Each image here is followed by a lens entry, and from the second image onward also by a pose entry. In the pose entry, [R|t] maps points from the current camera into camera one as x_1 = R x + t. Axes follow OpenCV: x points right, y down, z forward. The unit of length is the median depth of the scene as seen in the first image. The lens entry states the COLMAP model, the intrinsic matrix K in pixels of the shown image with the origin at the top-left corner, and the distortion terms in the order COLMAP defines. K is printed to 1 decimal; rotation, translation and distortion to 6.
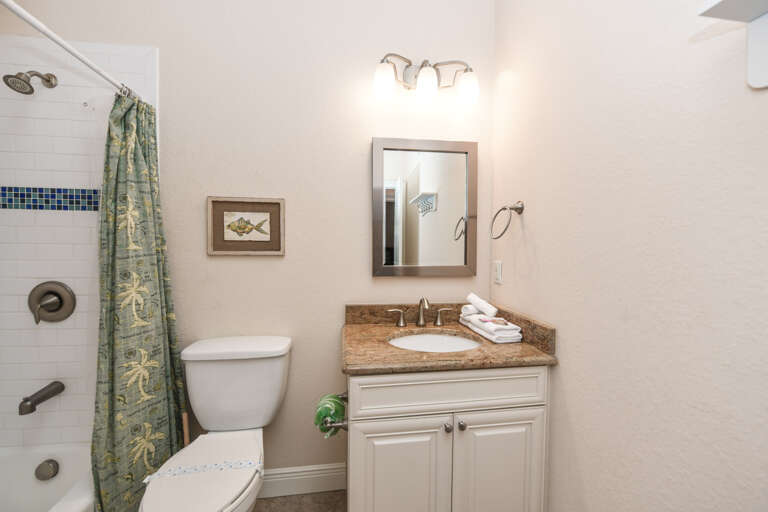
lens RADIAL K [[308.9, 0, 387.7], [0, 308.9, 255.4], [0, 0, 1]] dist [-0.011904, 0.000043]
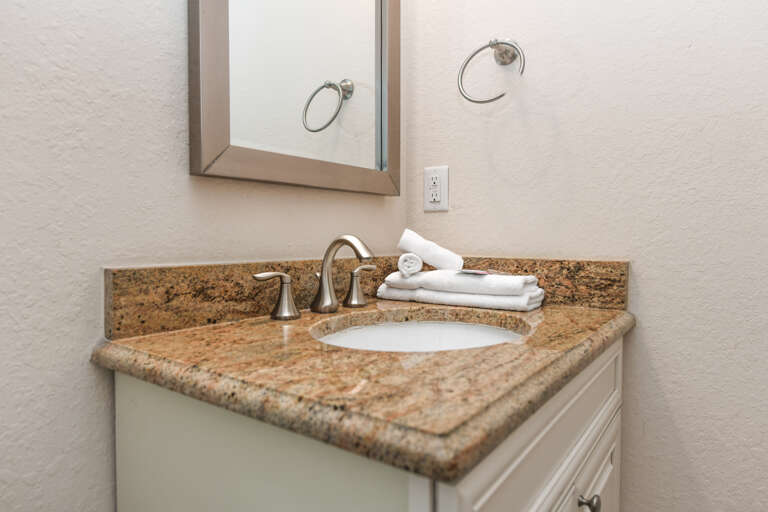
lens RADIAL K [[480.6, 0, 384.0], [0, 480.6, 256.0], [0, 0, 1]] dist [0.003095, 0.000352]
pose [[0.695511, -0.037633, 0.717529, -0.277245], [0.020870, 0.999264, 0.032179, 0.141935], [-0.718212, -0.007406, 0.695785, 0.531207]]
